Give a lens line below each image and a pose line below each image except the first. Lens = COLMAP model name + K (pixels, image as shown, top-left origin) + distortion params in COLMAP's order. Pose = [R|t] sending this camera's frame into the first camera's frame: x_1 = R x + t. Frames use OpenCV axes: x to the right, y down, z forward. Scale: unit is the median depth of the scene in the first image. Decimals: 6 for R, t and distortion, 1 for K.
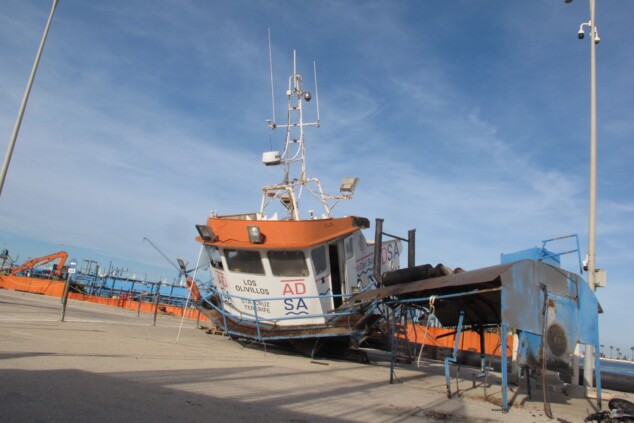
lens RADIAL K [[548.1, 0, 316.9], [0, 548.1, 197.1], [0, 0, 1]] dist [-0.125988, 0.006044]
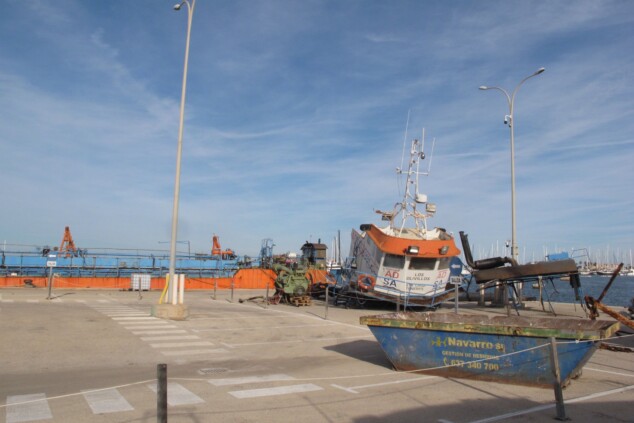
lens RADIAL K [[548.1, 0, 316.9], [0, 548.1, 197.1], [0, 0, 1]] dist [-0.125988, 0.006044]
pose [[0.743521, -0.028533, 0.668103, -1.432388], [-0.075005, 0.989226, 0.125720, -0.261635], [-0.664493, -0.143587, 0.733371, 0.003111]]
